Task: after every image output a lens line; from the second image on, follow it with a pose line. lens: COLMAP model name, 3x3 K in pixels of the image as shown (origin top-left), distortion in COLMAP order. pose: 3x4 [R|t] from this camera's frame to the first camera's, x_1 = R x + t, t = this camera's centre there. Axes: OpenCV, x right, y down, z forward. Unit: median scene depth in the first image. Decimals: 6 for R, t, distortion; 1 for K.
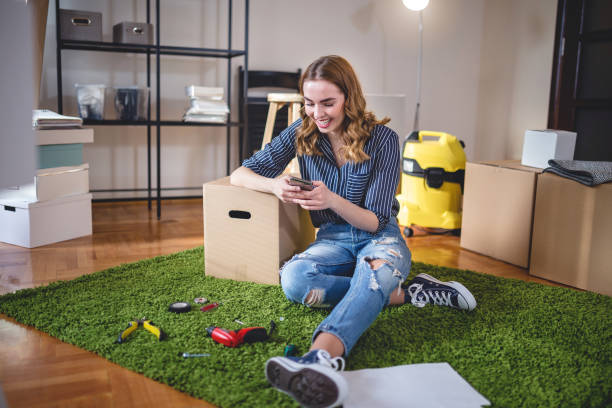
lens RADIAL K [[585.6, 0, 307.3], [0, 585.6, 205.6], [0, 0, 1]] dist [-0.026113, 0.000000]
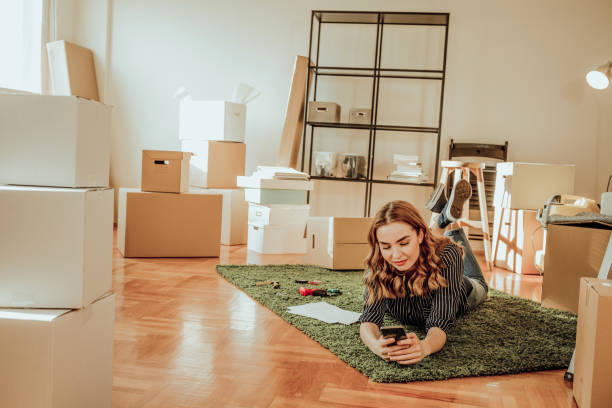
lens RADIAL K [[670.1, 0, 306.1], [0, 670.1, 201.7], [0, 0, 1]] dist [0.025368, 0.000000]
pose [[0.835689, 0.052341, -0.546703, 0.615850], [-0.127986, 0.986601, -0.101182, 0.105238], [0.534082, 0.154526, 0.831191, -0.461033]]
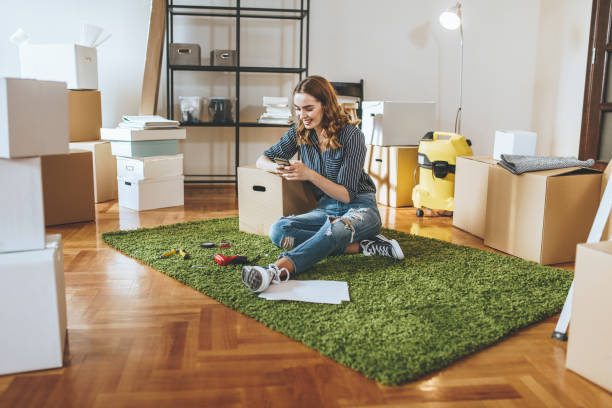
lens RADIAL K [[585.6, 0, 303.3], [0, 585.6, 203.3], [0, 0, 1]] dist [-0.026113, 0.000000]
pose [[0.963767, 0.035052, -0.264432, 0.319420], [-0.036197, 0.999345, 0.000544, 0.039919], [0.264278, 0.009048, 0.964404, -0.313793]]
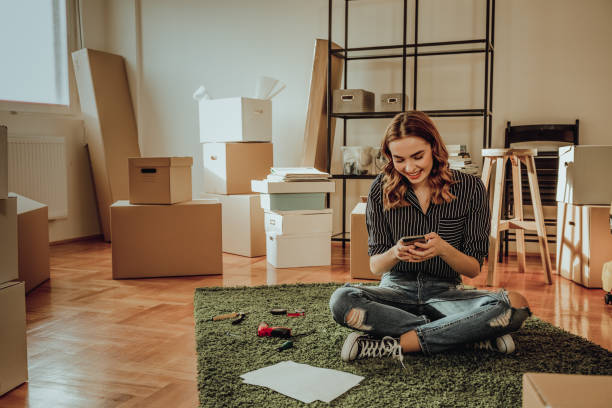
lens RADIAL K [[618.6, 0, 305.3], [0, 618.6, 205.0], [0, 0, 1]] dist [0.011181, 0.000000]
pose [[0.710888, 0.026488, -0.702806, 0.608632], [-0.098194, 0.993241, -0.061889, 0.009792], [0.696417, 0.113008, 0.708684, 0.006931]]
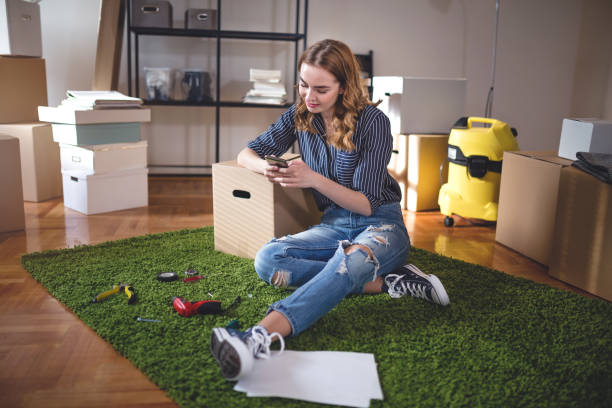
lens RADIAL K [[585.6, 0, 305.3], [0, 585.6, 204.9], [0, 0, 1]] dist [-0.026113, 0.000000]
pose [[0.968706, 0.055739, -0.241871, 0.213533], [-0.047725, 0.998104, 0.038873, -0.010385], [0.243579, -0.026113, 0.969530, 0.007993]]
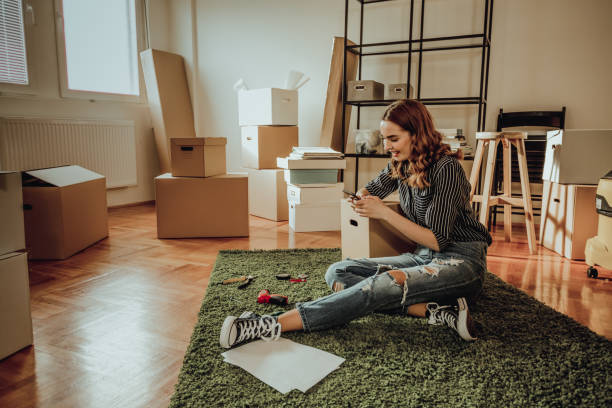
lens RADIAL K [[453.6, 0, 305.4], [0, 453.6, 202.8], [0, 0, 1]] dist [0.005038, 0.003389]
pose [[0.651399, 0.083175, -0.754163, 0.507694], [-0.117959, 0.992989, 0.007629, -0.021763], [0.749510, 0.083991, 0.656643, 0.194818]]
